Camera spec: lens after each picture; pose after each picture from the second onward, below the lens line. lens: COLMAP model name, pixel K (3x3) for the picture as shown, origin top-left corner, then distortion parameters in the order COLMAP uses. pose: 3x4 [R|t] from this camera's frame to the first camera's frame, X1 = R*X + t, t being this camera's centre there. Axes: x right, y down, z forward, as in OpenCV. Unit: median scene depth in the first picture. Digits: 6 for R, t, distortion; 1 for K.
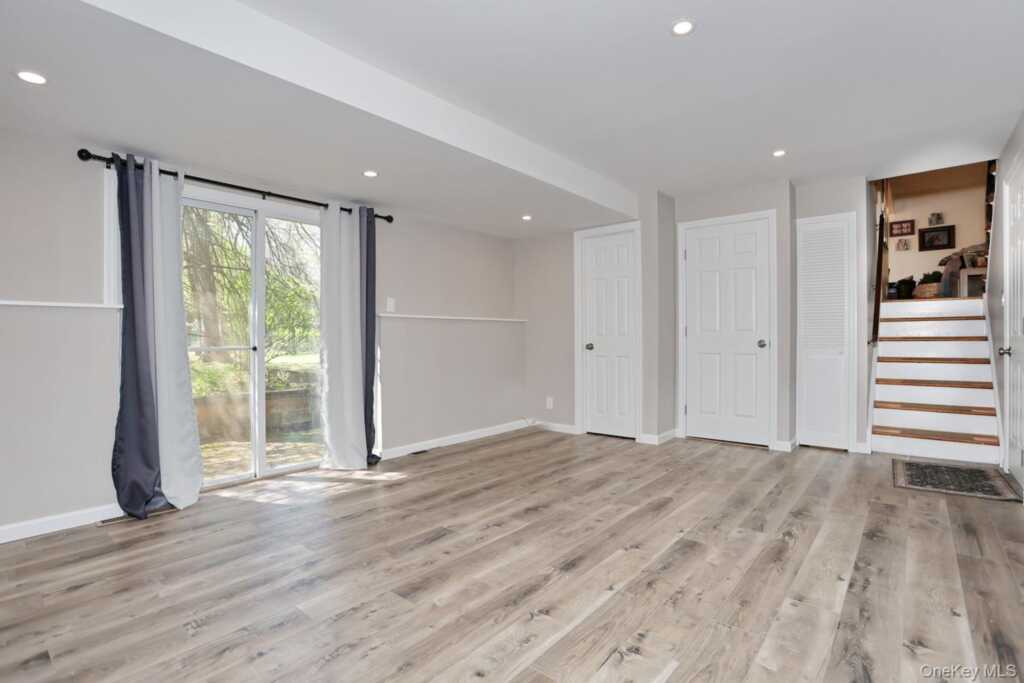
lens RADIAL K [[496.8, 0, 509.2], [0, 496.8, 339.7], [0, 0, 1]] dist [-0.070507, 0.027104]
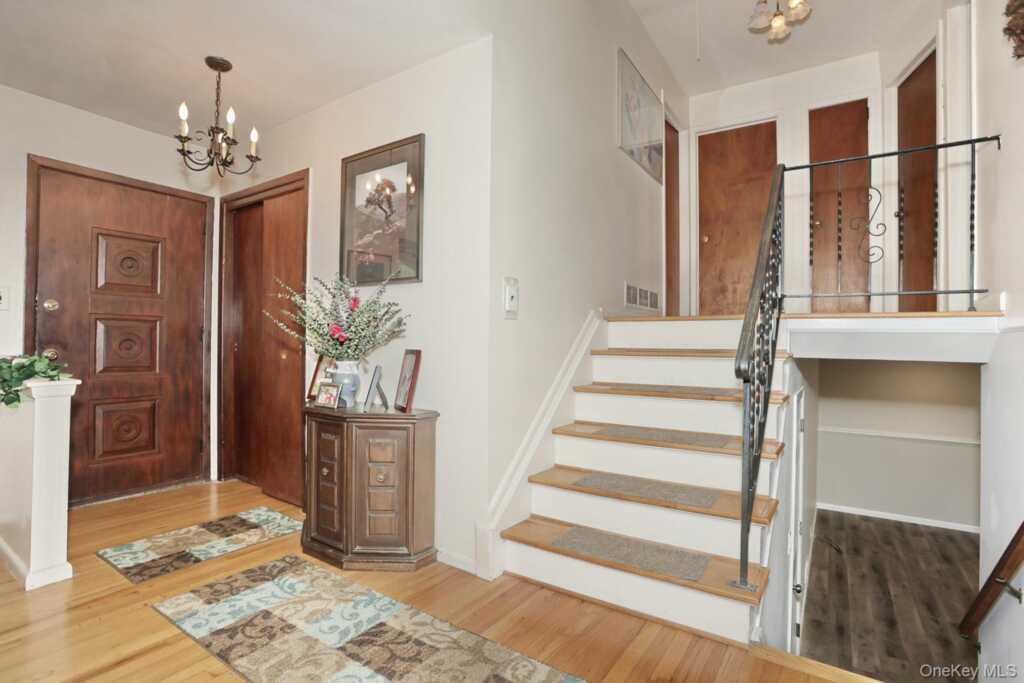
lens RADIAL K [[496.8, 0, 509.2], [0, 496.8, 339.7], [0, 0, 1]] dist [-0.070507, 0.027104]
pose [[-0.993811, -0.009919, -0.110636, 2.229089], [-0.009013, 0.999922, -0.008684, -0.574257], [0.110713, -0.007633, -0.993823, 2.441632]]
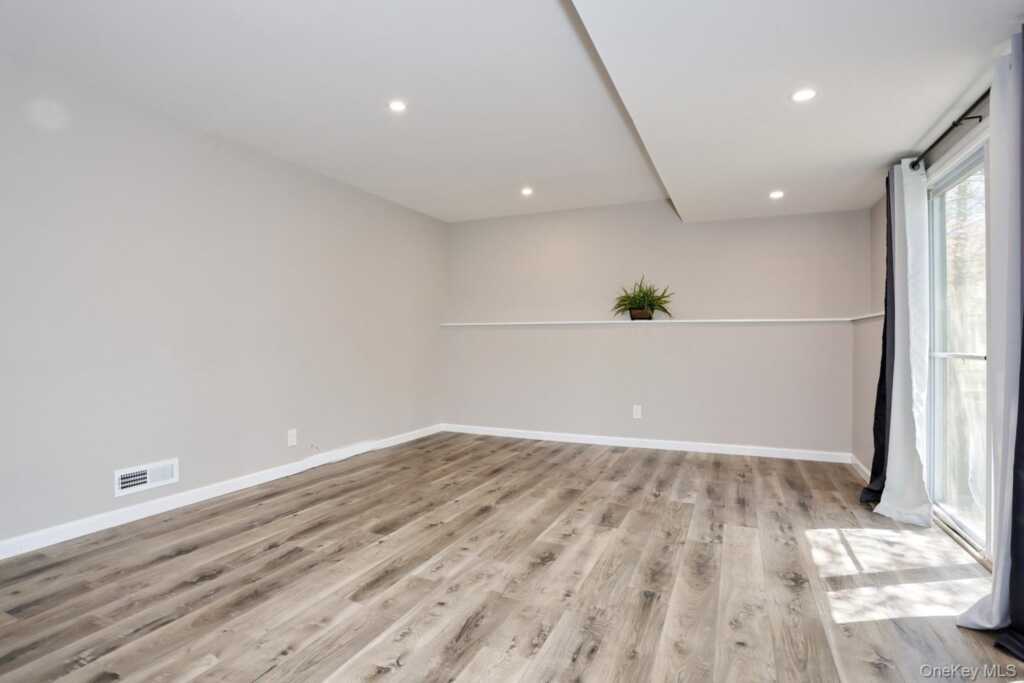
lens RADIAL K [[496.8, 0, 509.2], [0, 496.8, 339.7], [0, 0, 1]] dist [-0.070507, 0.027104]
pose [[-0.963517, 0.006905, -0.267558, 0.357087], [0.006042, 0.999974, 0.004049, -0.018173], [0.267579, 0.002285, -0.963533, 1.974005]]
